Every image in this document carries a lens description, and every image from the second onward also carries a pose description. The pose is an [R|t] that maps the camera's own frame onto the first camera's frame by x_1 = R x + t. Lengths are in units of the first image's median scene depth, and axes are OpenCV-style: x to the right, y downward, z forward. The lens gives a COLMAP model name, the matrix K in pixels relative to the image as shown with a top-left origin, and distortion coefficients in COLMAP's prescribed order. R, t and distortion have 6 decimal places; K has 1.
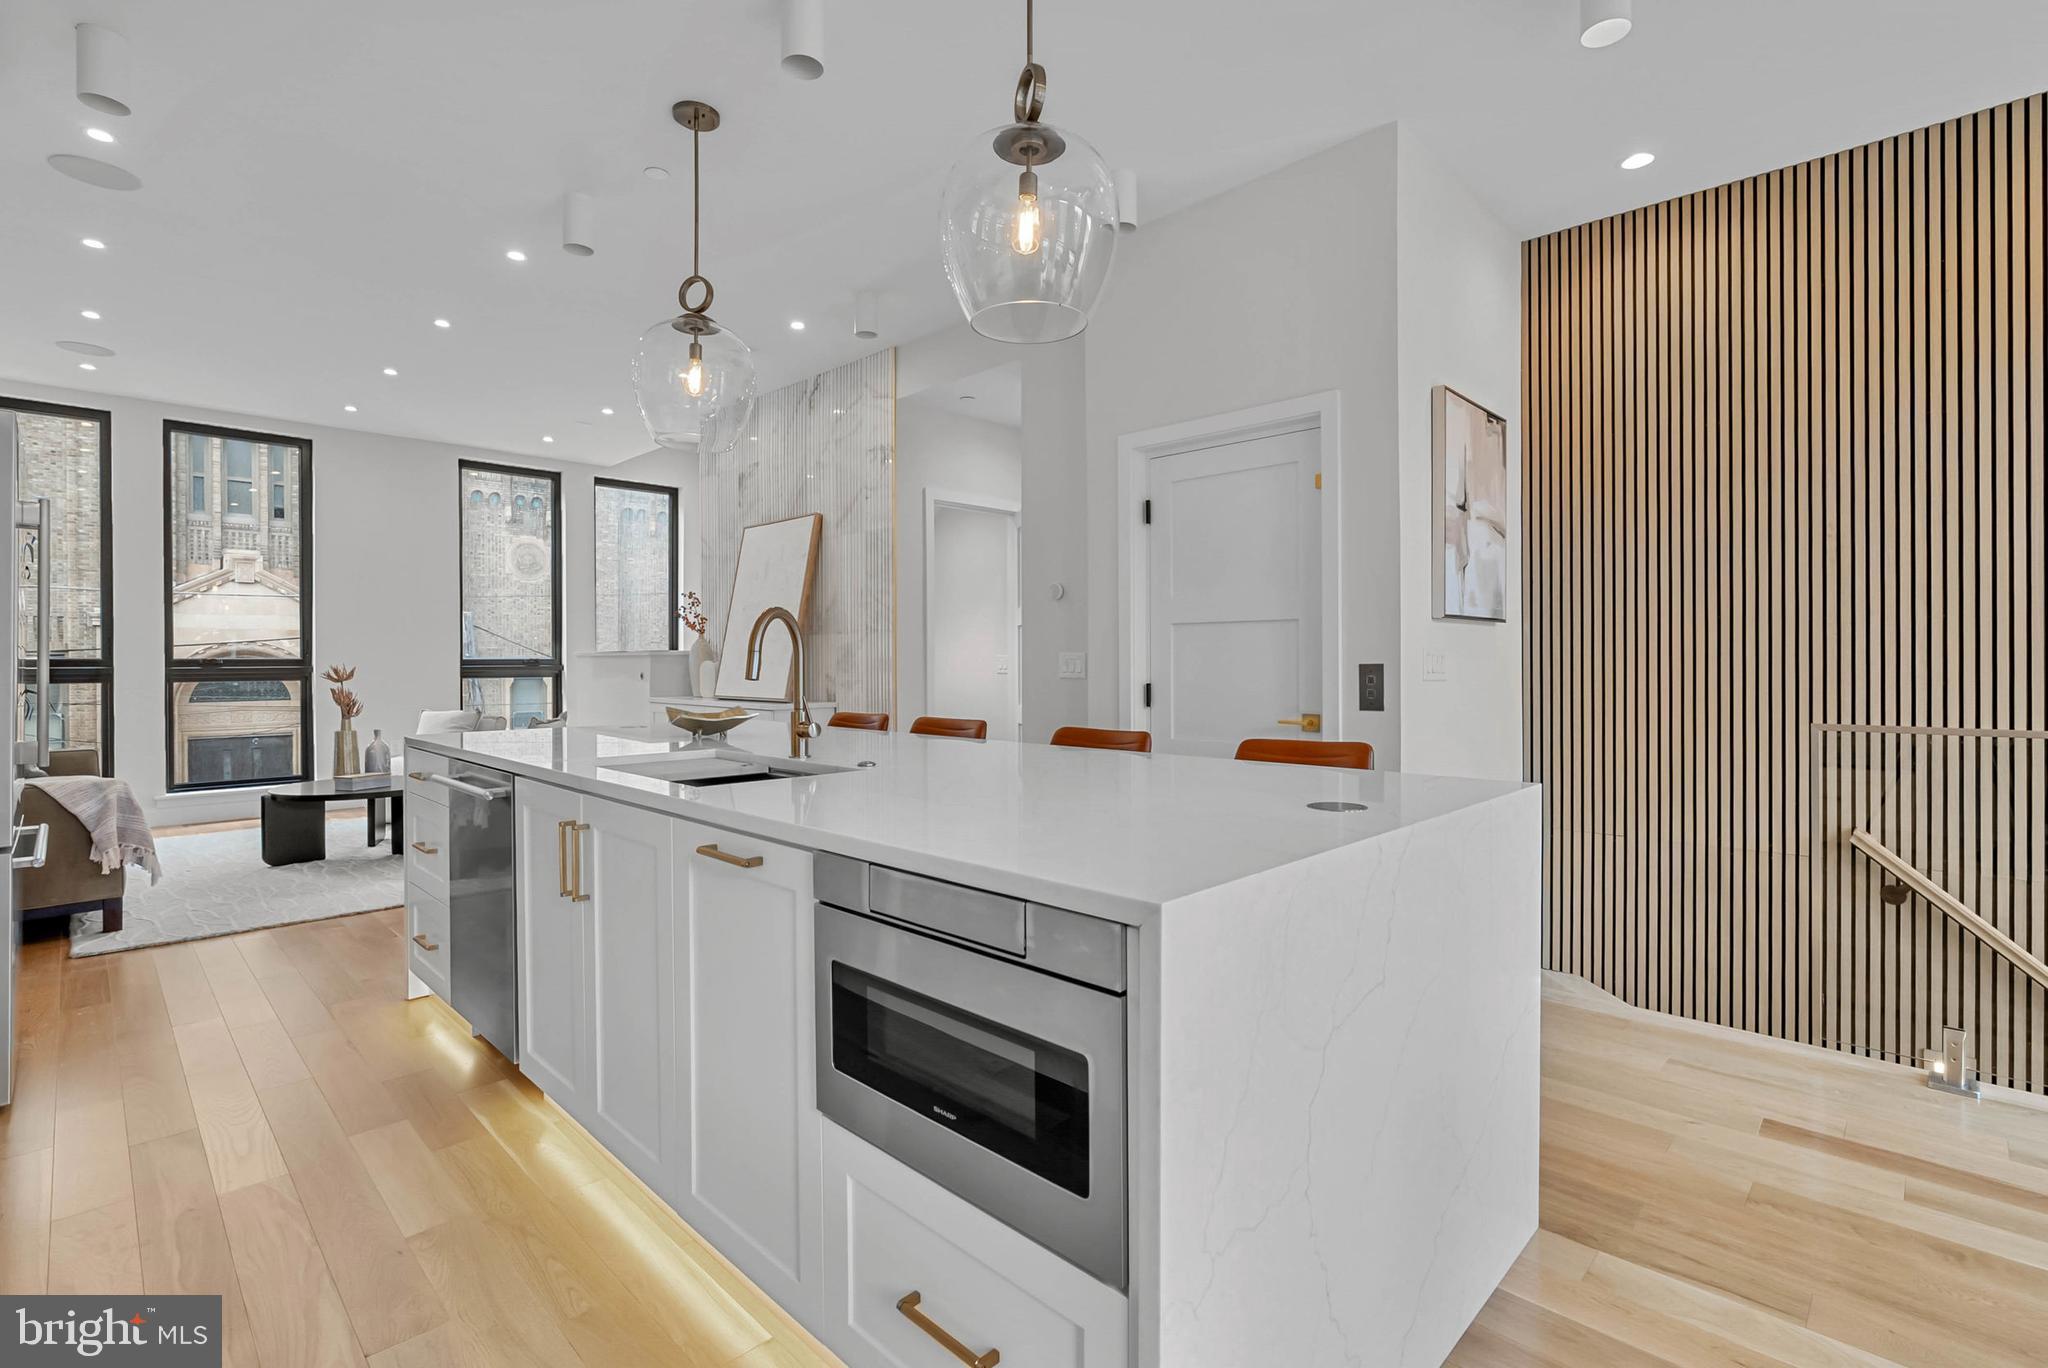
lens RADIAL K [[939.6, 0, 1028.3], [0, 939.6, 666.1], [0, 0, 1]] dist [-0.009065, 0.004498]
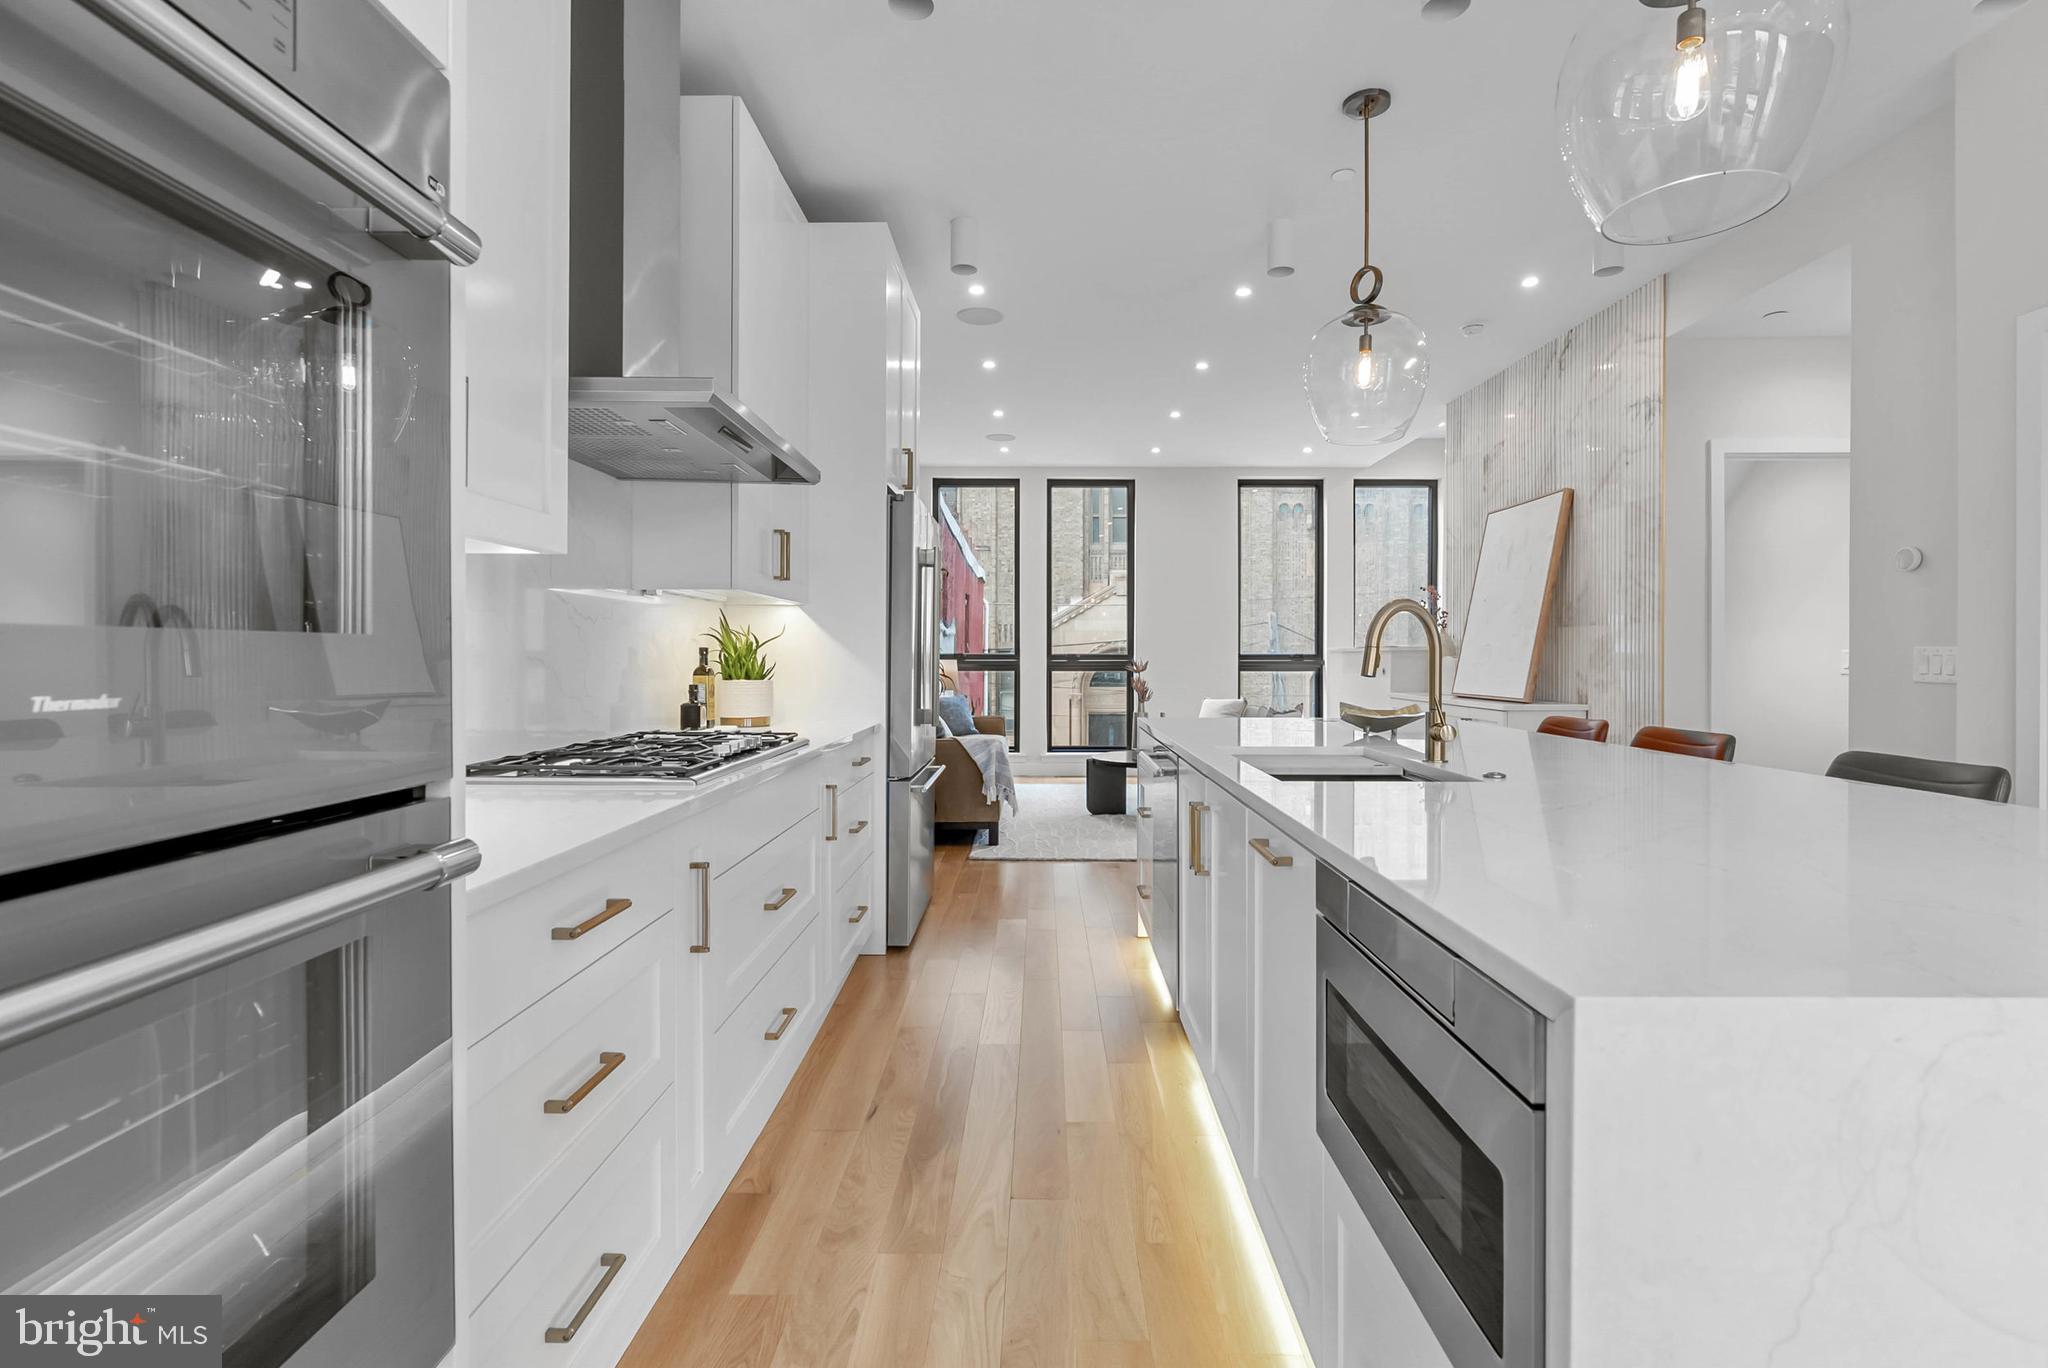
lens RADIAL K [[939.6, 0, 1034.3], [0, 939.6, 662.4], [0, 0, 1]] dist [-0.009065, 0.004498]
pose [[0.695591, 0.007397, -0.718400, 0.088591], [-0.006514, 0.999971, 0.003989, -0.000851], [0.718409, 0.001905, 0.695619, 0.049121]]
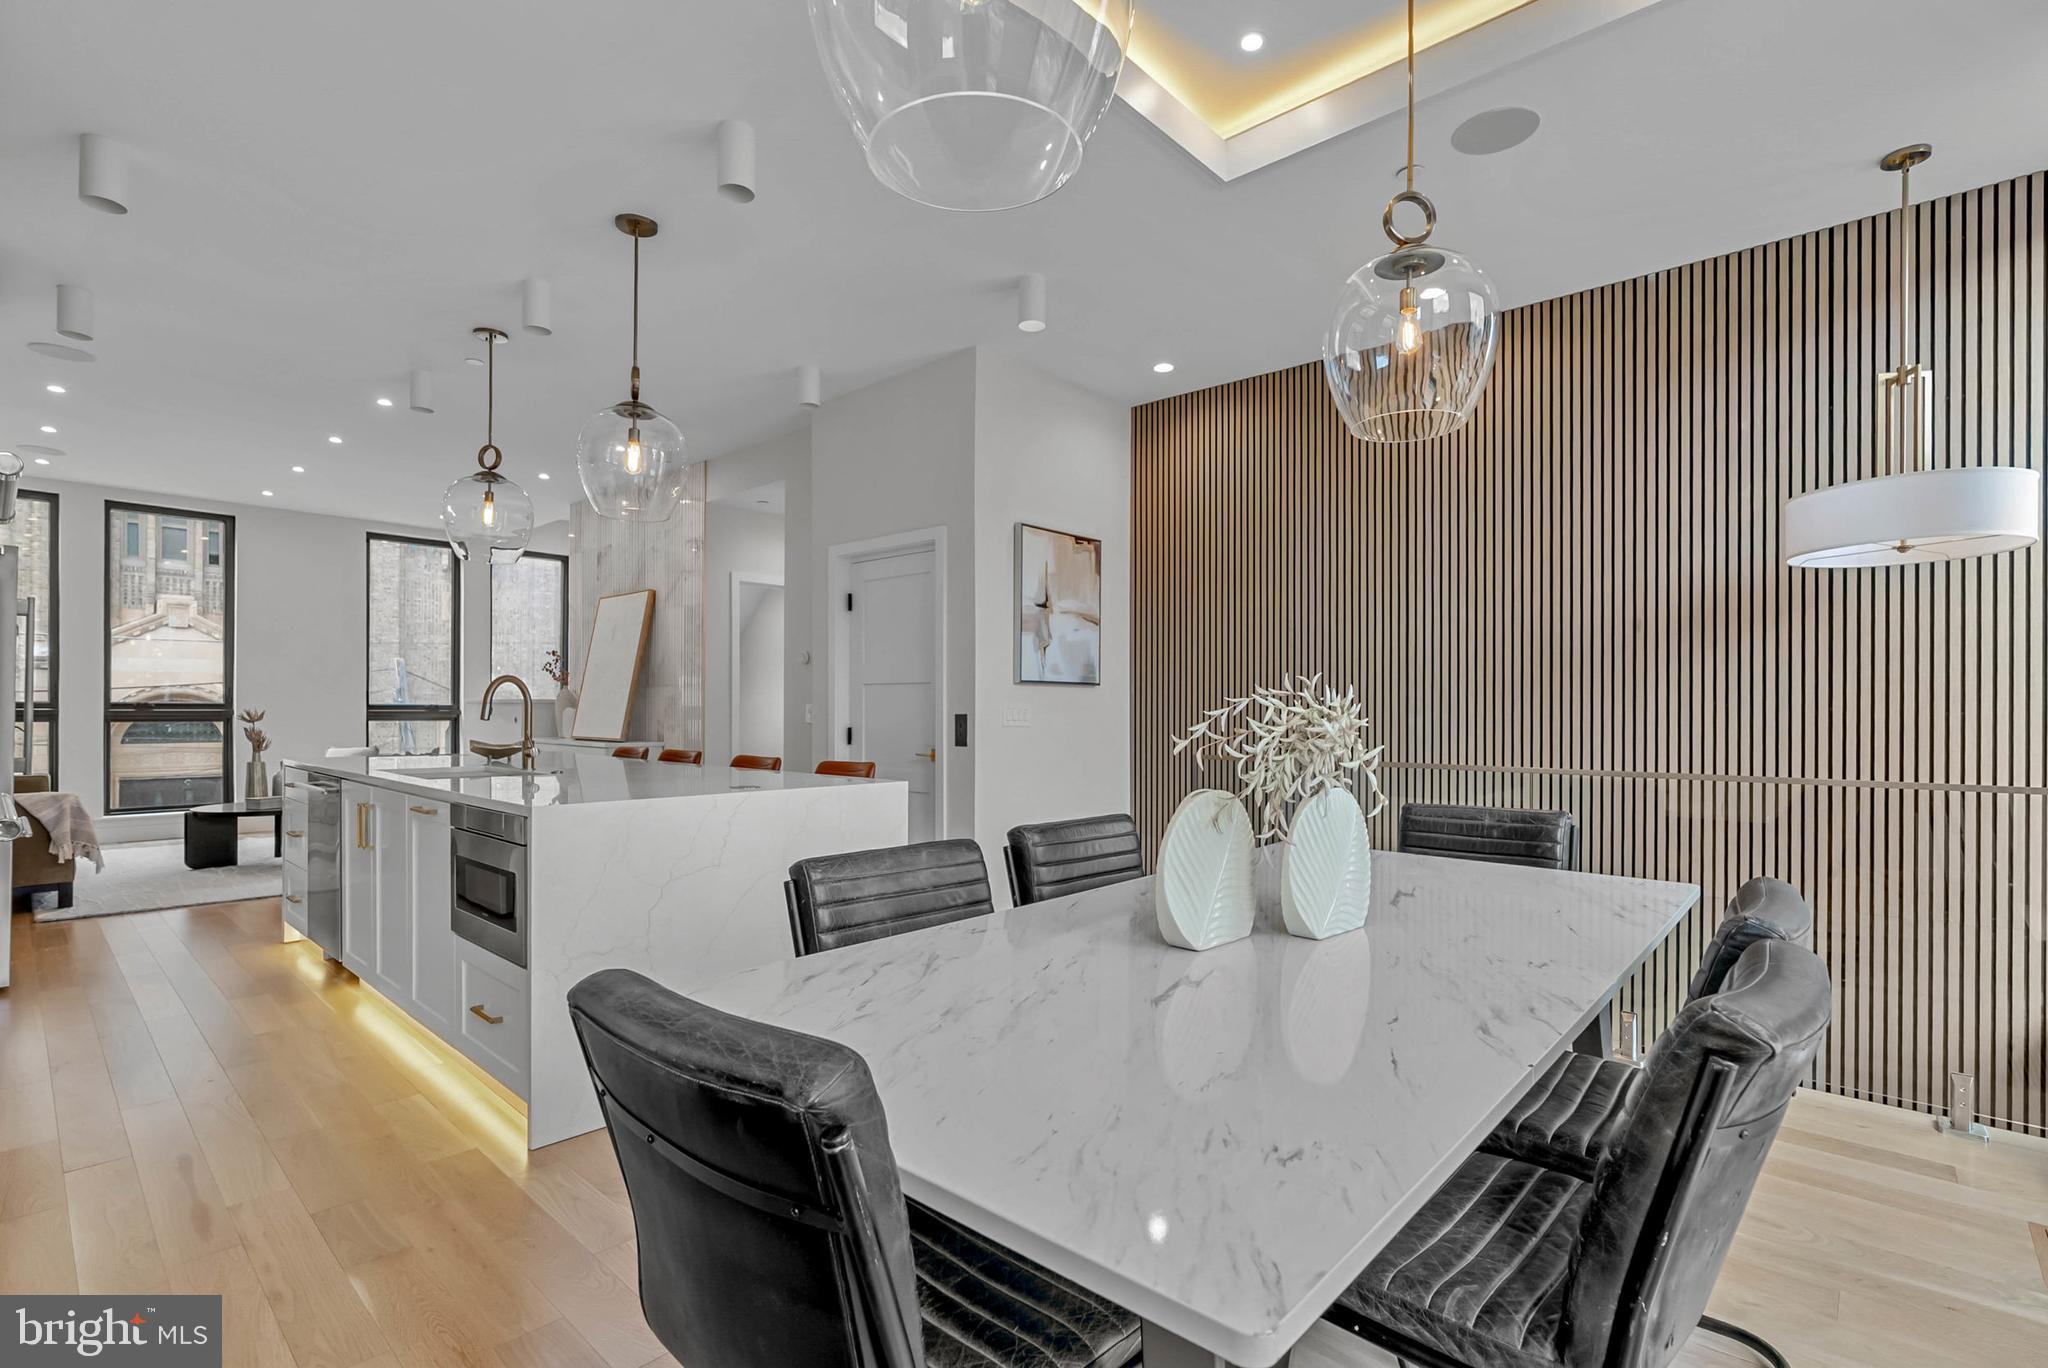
lens RADIAL K [[939.6, 0, 1023.9], [0, 939.6, 712.8], [0, 0, 1]] dist [-0.009065, 0.004498]
pose [[0.999277, 0.008143, 0.037142, 0.330594], [-0.008061, 0.999965, -0.002367, -0.001026], [-0.037160, 0.002066, 0.999307, -0.379758]]
